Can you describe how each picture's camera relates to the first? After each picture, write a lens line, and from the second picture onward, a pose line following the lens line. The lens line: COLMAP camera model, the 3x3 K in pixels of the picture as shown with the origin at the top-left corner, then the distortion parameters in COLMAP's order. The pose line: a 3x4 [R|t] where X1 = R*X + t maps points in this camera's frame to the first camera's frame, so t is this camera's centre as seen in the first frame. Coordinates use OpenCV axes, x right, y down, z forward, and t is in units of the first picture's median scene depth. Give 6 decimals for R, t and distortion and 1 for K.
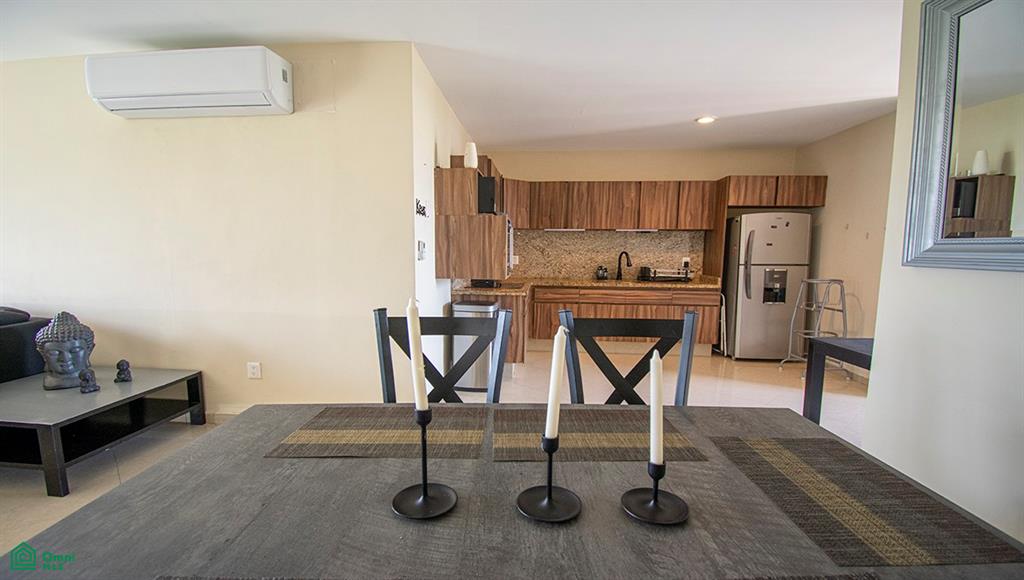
lens RADIAL K [[451.9, 0, 506.9], [0, 451.9, 305.2], [0, 0, 1]] dist [-0.000391, -0.007541]
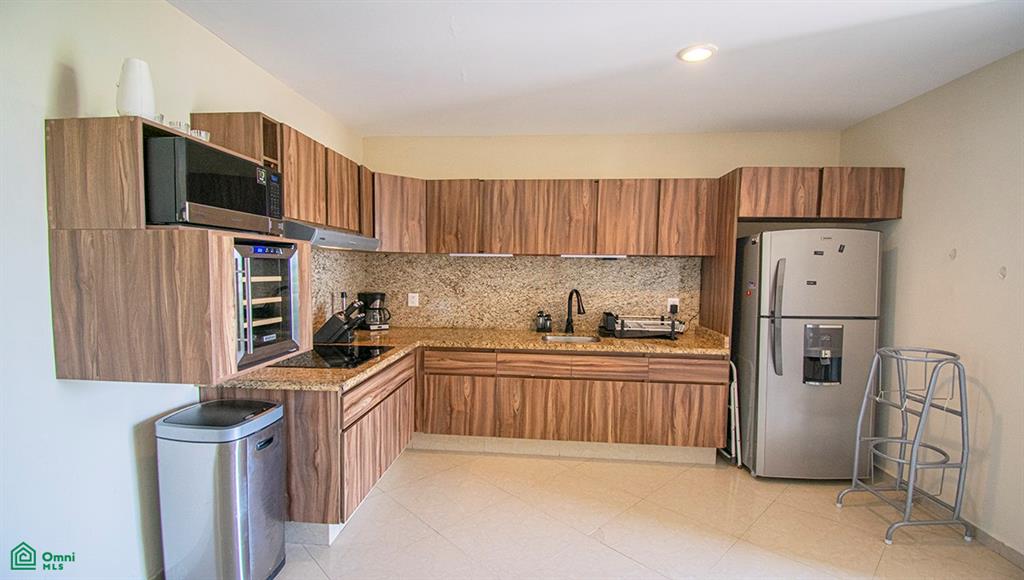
lens RADIAL K [[451.9, 0, 509.0], [0, 451.9, 298.0], [0, 0, 1]] dist [-0.000391, -0.007541]
pose [[0.999992, 0.003285, 0.002187, 0.178523], [-0.003159, 0.998459, -0.055407, -0.076895], [-0.002366, 0.055400, 0.998461, 0.395732]]
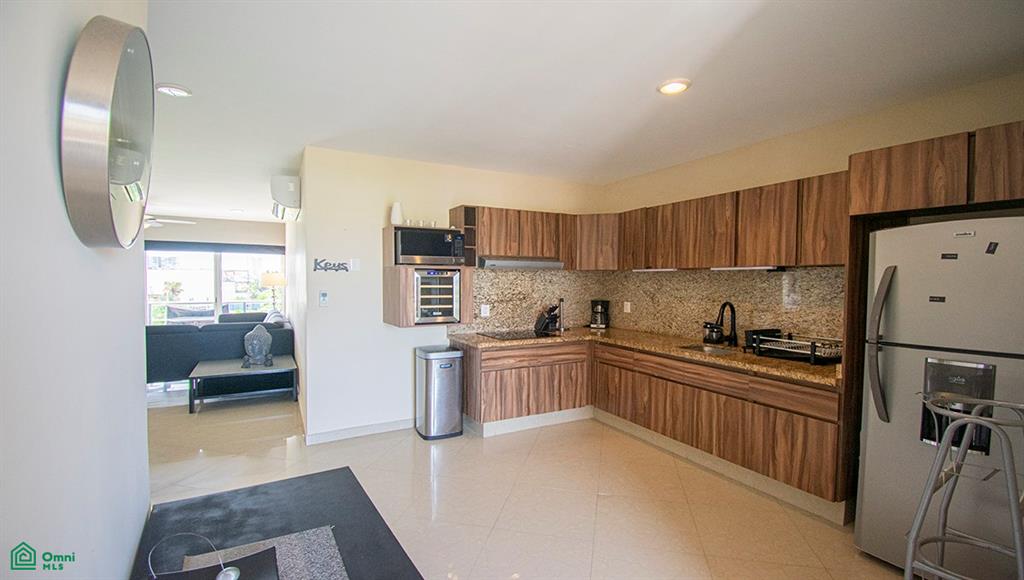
lens RADIAL K [[451.9, 0, 506.1], [0, 451.9, 288.0], [0, 0, 1]] dist [-0.000391, -0.007541]
pose [[0.546485, 0.009819, -0.837411, 0.668210], [-0.102046, 0.993261, -0.054948, -0.077644], [0.831228, 0.115482, 0.543805, 0.426517]]
